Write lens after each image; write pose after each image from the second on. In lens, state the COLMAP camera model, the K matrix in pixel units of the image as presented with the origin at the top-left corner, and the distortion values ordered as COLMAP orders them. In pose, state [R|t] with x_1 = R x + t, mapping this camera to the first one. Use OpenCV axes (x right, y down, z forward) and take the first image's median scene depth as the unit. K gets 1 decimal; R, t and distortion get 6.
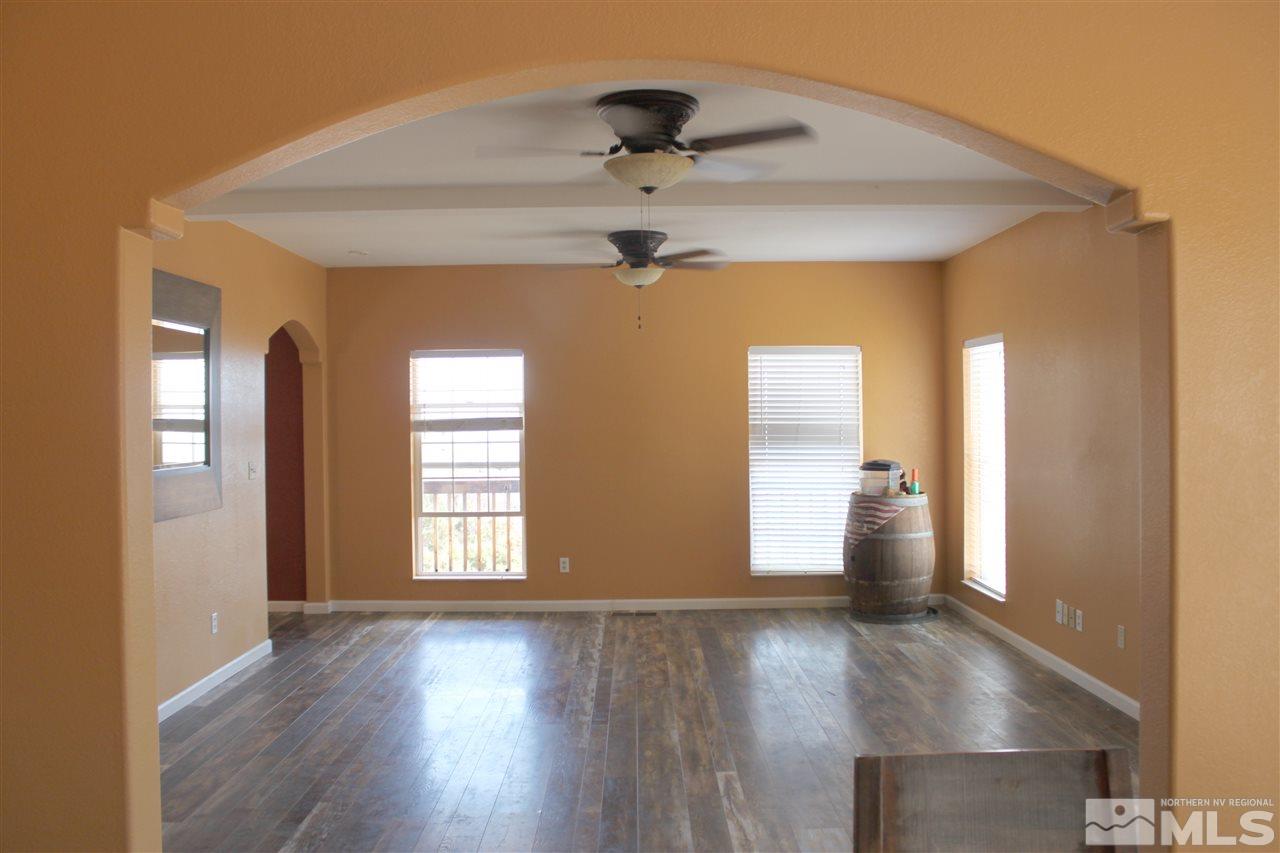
lens RADIAL K [[1087.5, 0, 655.1], [0, 1087.5, 420.0], [0, 0, 1]] dist [-0.162554, 0.157232]
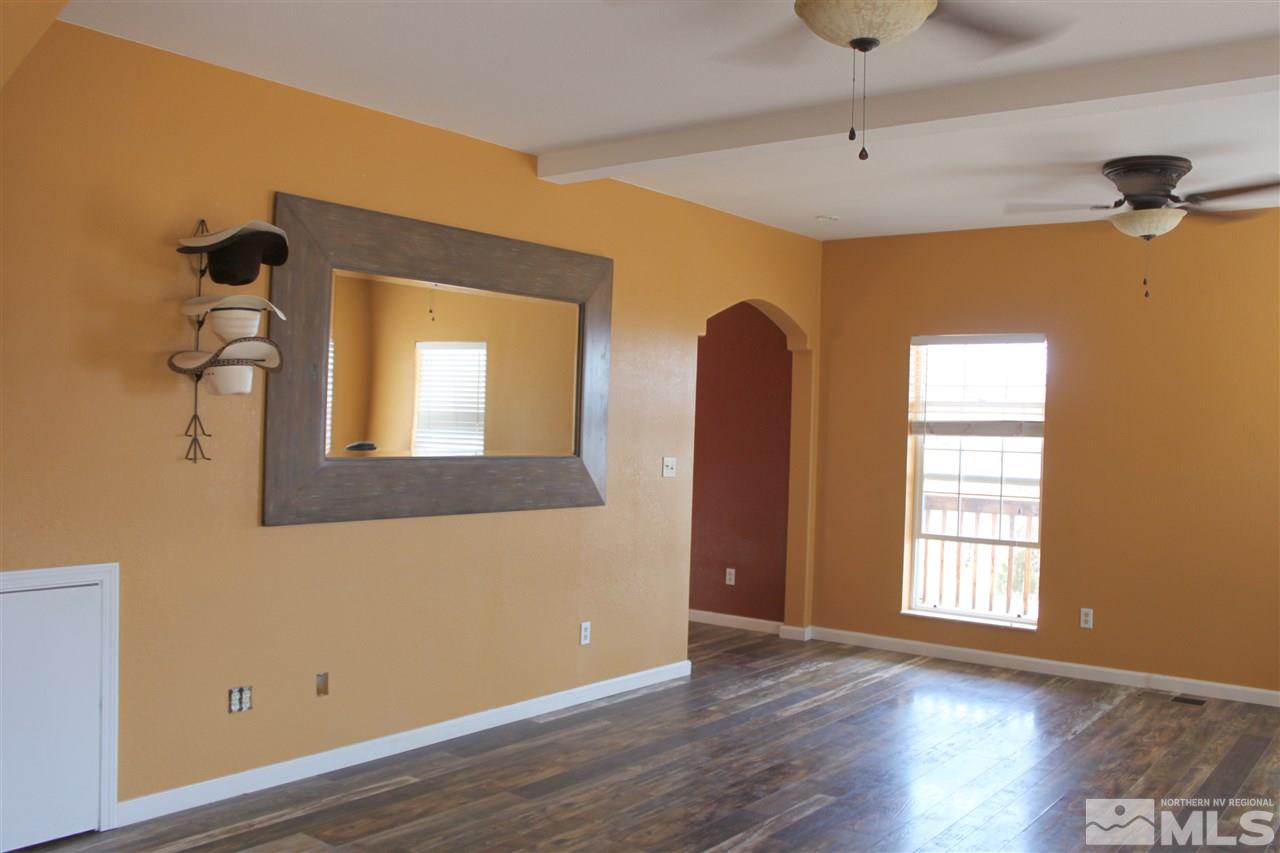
lens RADIAL K [[1134.6, 0, 640.0], [0, 1134.6, 426.5], [0, 0, 1]] dist [-0.161880, 0.145945]
pose [[0.781886, 0.035073, -0.622434, 0.148598], [-0.038046, 0.999240, 0.008513, 0.005323], [0.622259, 0.017025, 0.782626, 0.199086]]
